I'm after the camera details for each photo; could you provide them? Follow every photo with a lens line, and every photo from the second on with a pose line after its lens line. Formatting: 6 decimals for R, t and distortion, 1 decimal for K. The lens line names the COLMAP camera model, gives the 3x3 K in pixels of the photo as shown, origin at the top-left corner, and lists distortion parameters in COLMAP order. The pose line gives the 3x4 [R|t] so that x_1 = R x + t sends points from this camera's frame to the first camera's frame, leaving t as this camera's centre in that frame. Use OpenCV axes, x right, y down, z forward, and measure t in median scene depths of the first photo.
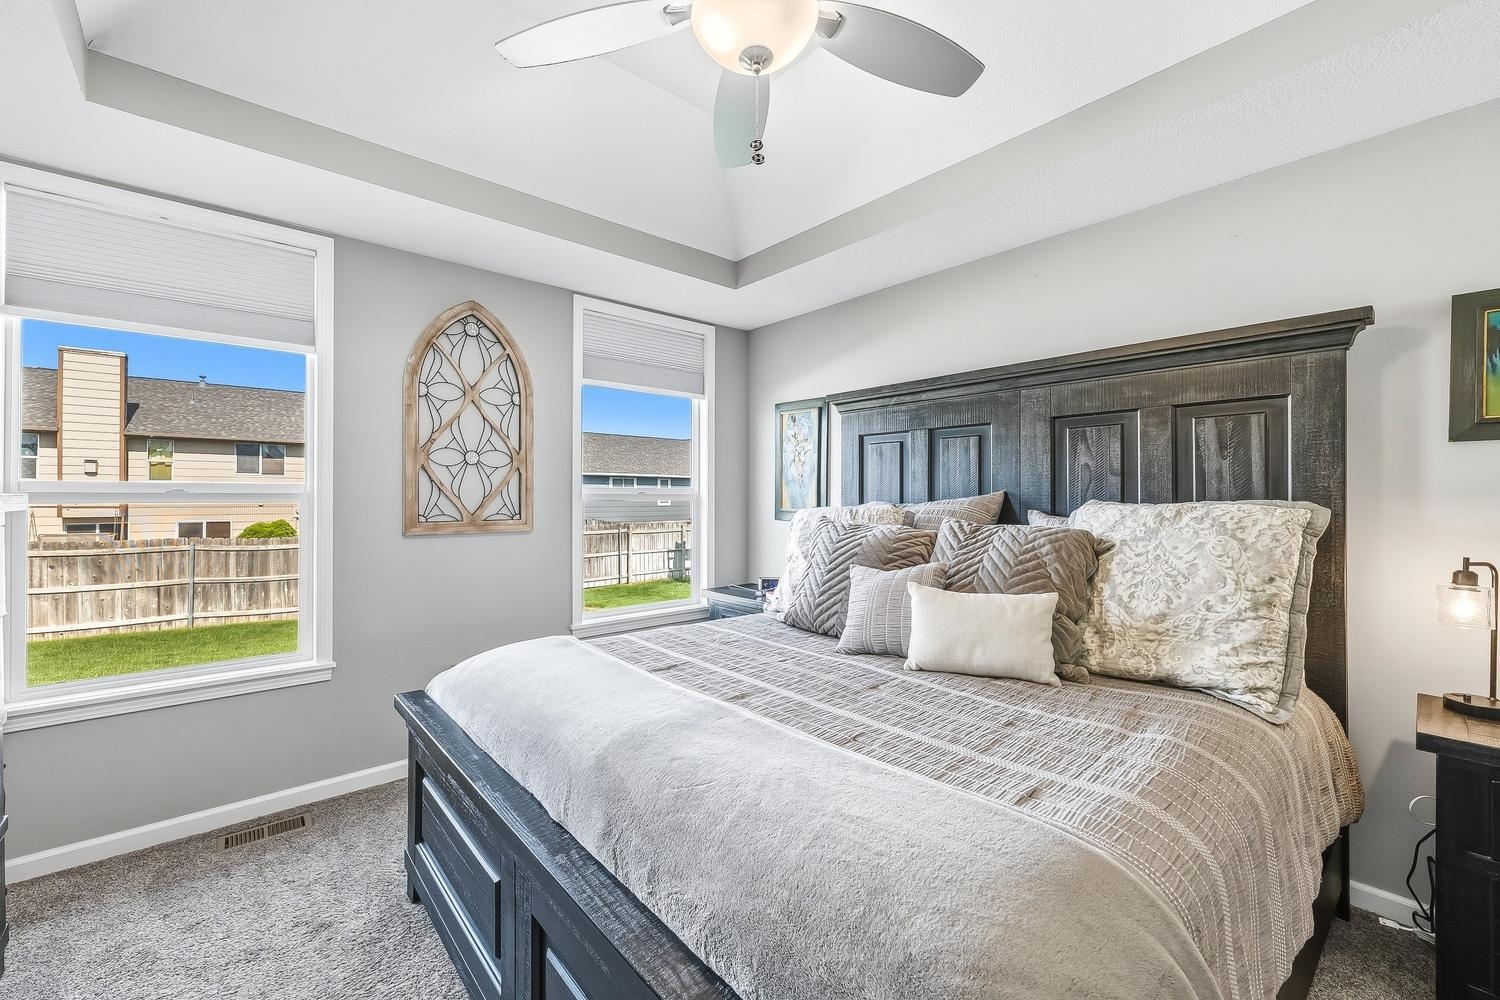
lens RADIAL K [[603.9, 0, 744.1], [0, 603.9, 500.5], [0, 0, 1]] dist [0.002025, -0.000564]
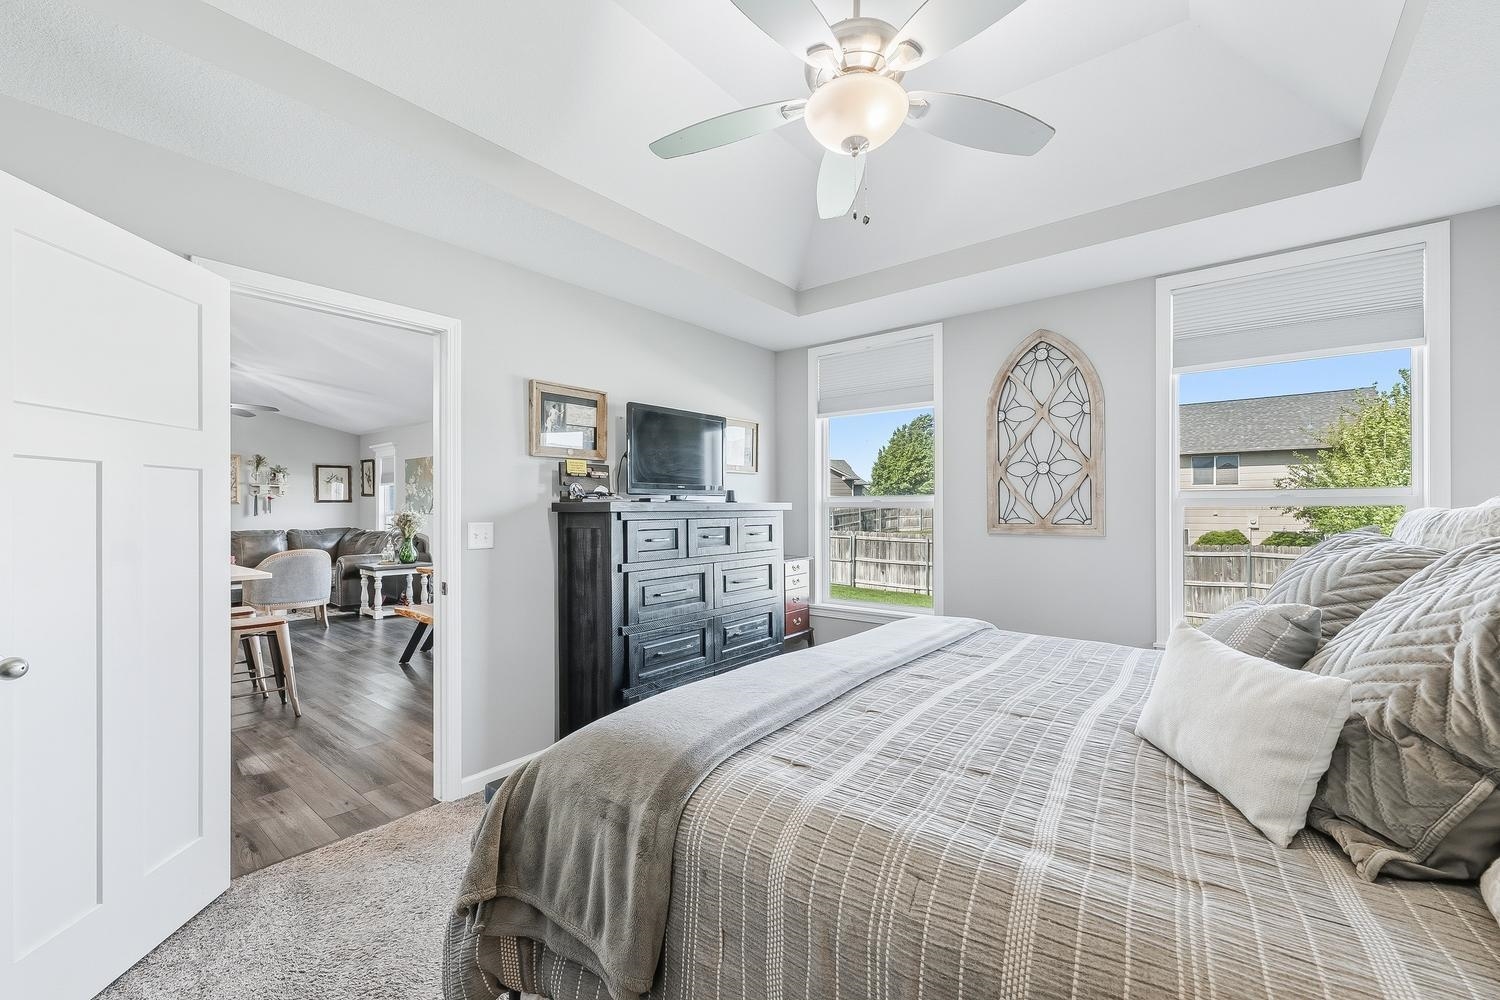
lens RADIAL K [[603.9, 0, 763.2], [0, 603.9, 526.1], [0, 0, 1]] dist [0.002025, -0.000564]
pose [[0.193858, 0.028144, -0.980626, 0.557705], [-0.003664, 0.999602, 0.027964, 0.008002], [0.981023, -0.001828, 0.193884, 0.265766]]
